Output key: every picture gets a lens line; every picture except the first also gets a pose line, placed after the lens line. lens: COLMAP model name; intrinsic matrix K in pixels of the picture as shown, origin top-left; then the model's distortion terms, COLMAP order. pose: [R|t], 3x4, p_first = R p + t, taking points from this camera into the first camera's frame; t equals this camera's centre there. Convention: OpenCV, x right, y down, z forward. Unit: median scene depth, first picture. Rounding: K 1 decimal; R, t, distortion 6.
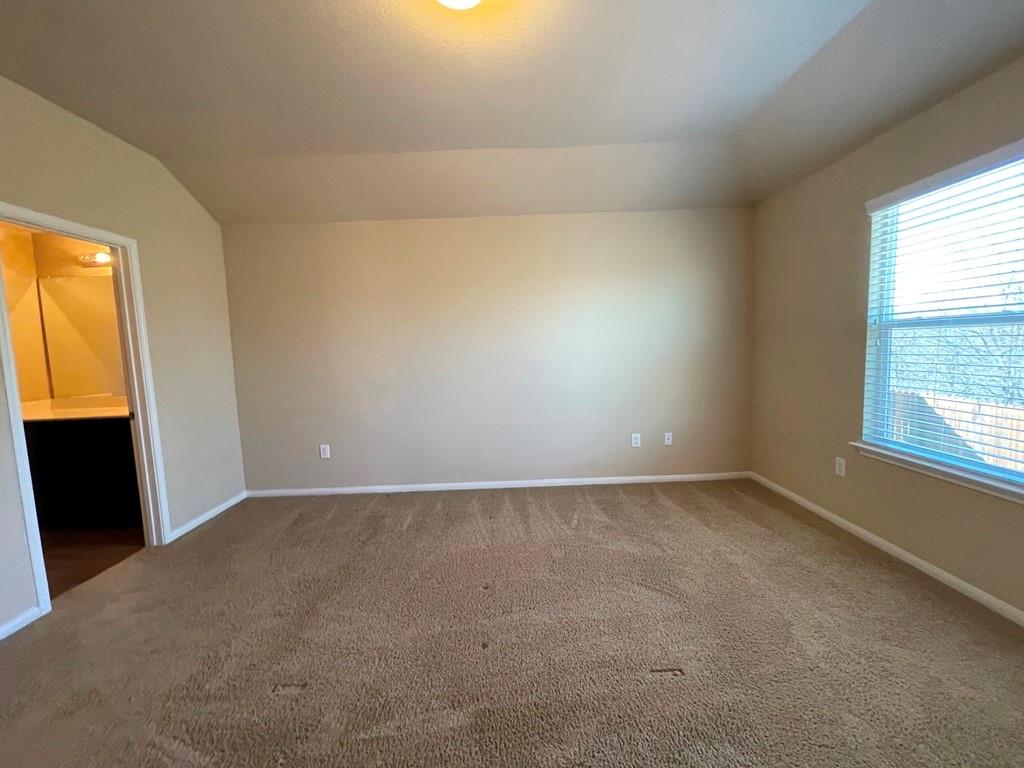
lens RADIAL K [[415.9, 0, 511.5], [0, 415.9, 385.4], [0, 0, 1]] dist [0.000041, 0.000090]
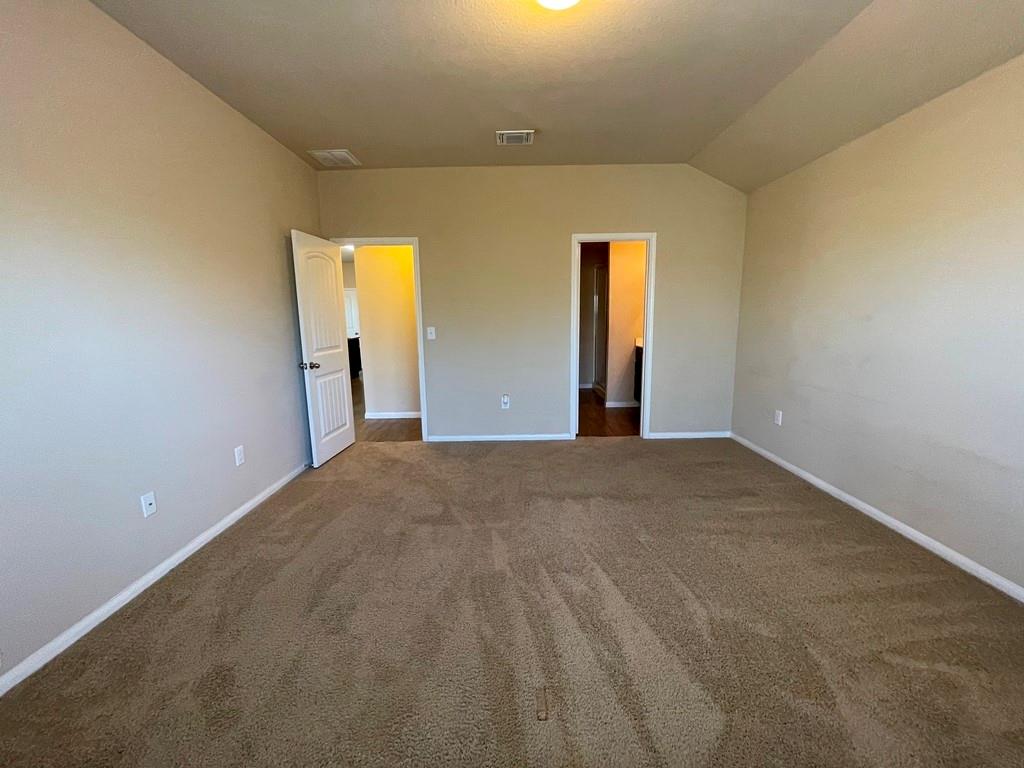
lens RADIAL K [[415.9, 0, 511.5], [0, 415.9, 385.4], [0, 0, 1]] dist [0.000041, 0.000090]
pose [[-0.016442, 0.196783, -0.980309, 0.612598], [-0.081840, 0.976887, 0.197469, -0.064915], [0.996510, 0.083476, 0.000043, 0.497783]]
